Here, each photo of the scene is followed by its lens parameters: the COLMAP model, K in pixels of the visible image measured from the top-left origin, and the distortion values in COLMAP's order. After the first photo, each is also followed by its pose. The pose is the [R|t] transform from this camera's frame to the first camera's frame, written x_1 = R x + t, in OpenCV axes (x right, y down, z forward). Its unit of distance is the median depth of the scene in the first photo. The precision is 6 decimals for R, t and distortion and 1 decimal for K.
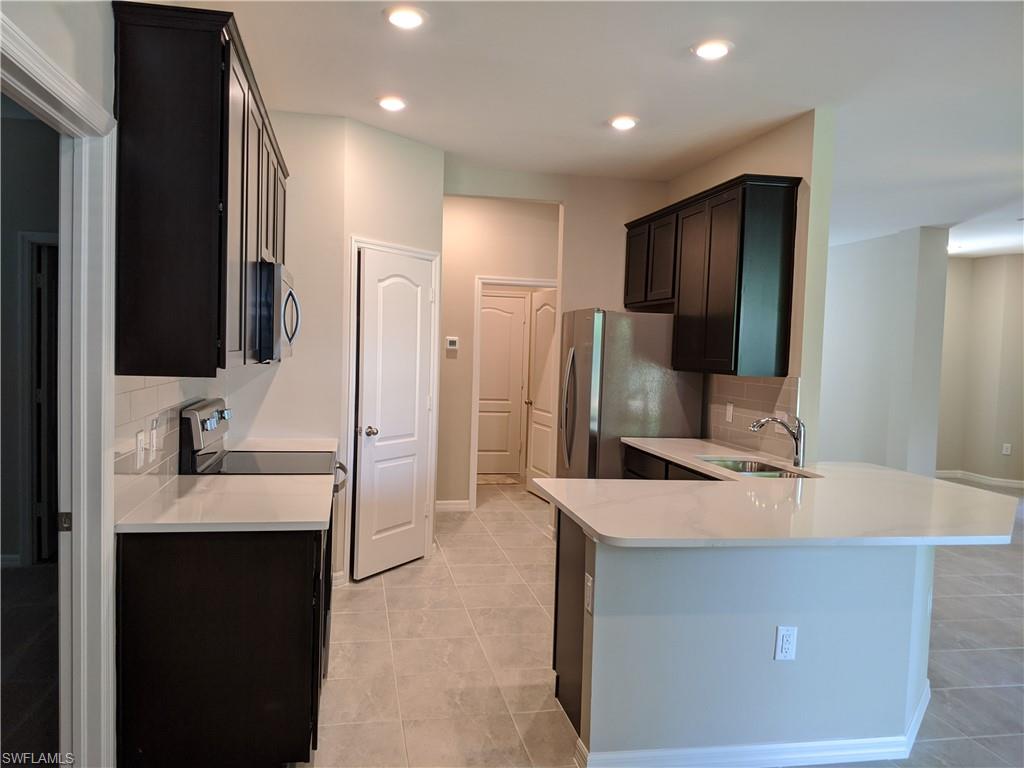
lens RADIAL K [[813.7, 0, 512.0], [0, 813.7, 384.0], [0, 0, 1]] dist [-0.006108, -0.001676]
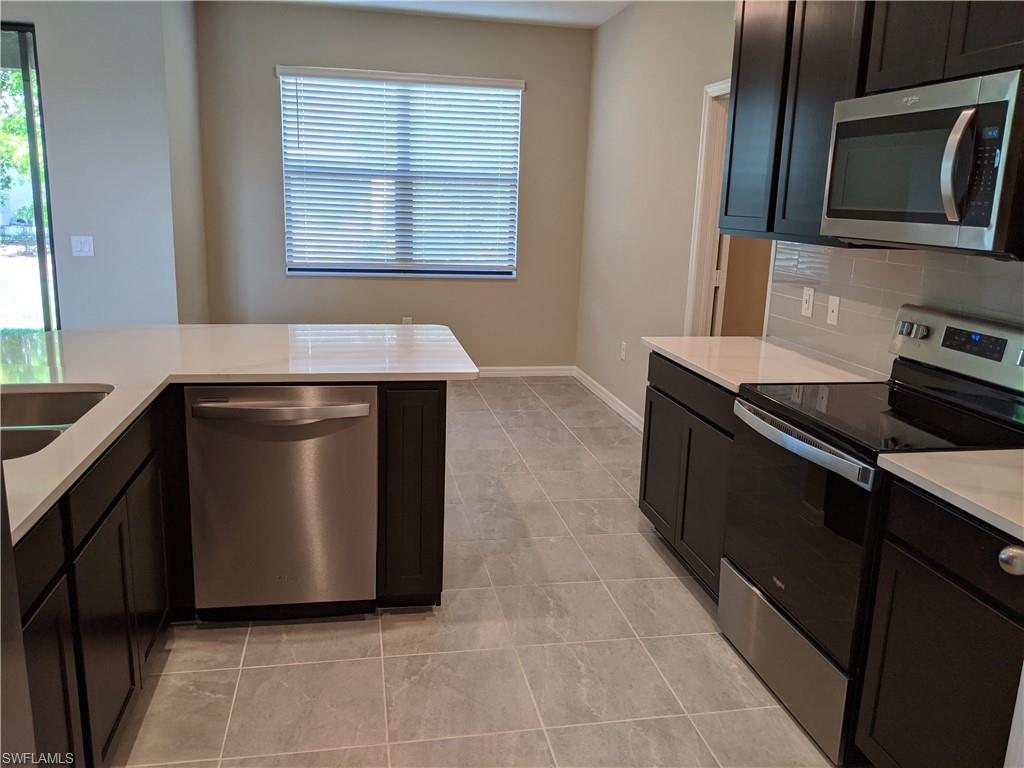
lens RADIAL K [[813.7, 0, 512.0], [0, 813.7, 384.0], [0, 0, 1]] dist [-0.006108, -0.001676]
pose [[-0.997945, -0.063666, -0.007208, -0.001667], [-0.063277, 0.961635, 0.266934, -0.074863], [-0.010063, 0.266842, -0.963688, 1.652188]]
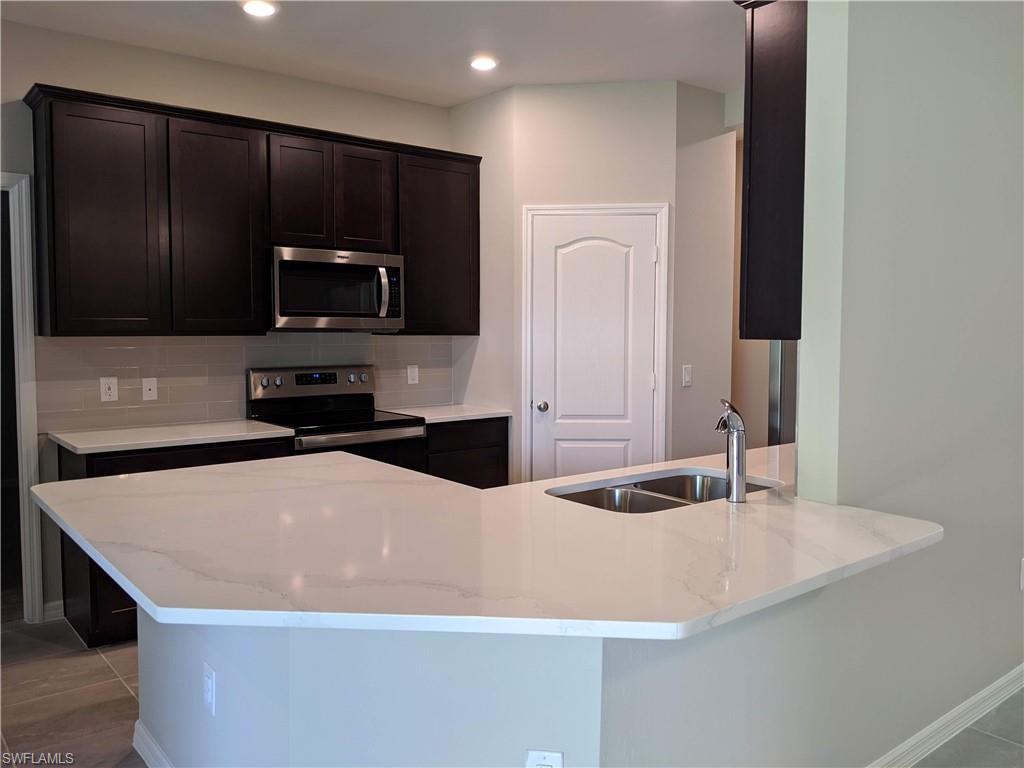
lens RADIAL K [[849.6, 0, 512.0], [0, 849.6, 384.0], [0, 0, 1]] dist [-0.001043, 0.000013]
pose [[0.477457, 0.022142, -0.878376, 0.913573], [-0.024232, 0.999634, 0.012027, 0.027953], [0.878321, 0.015542, 0.477818, 0.660790]]
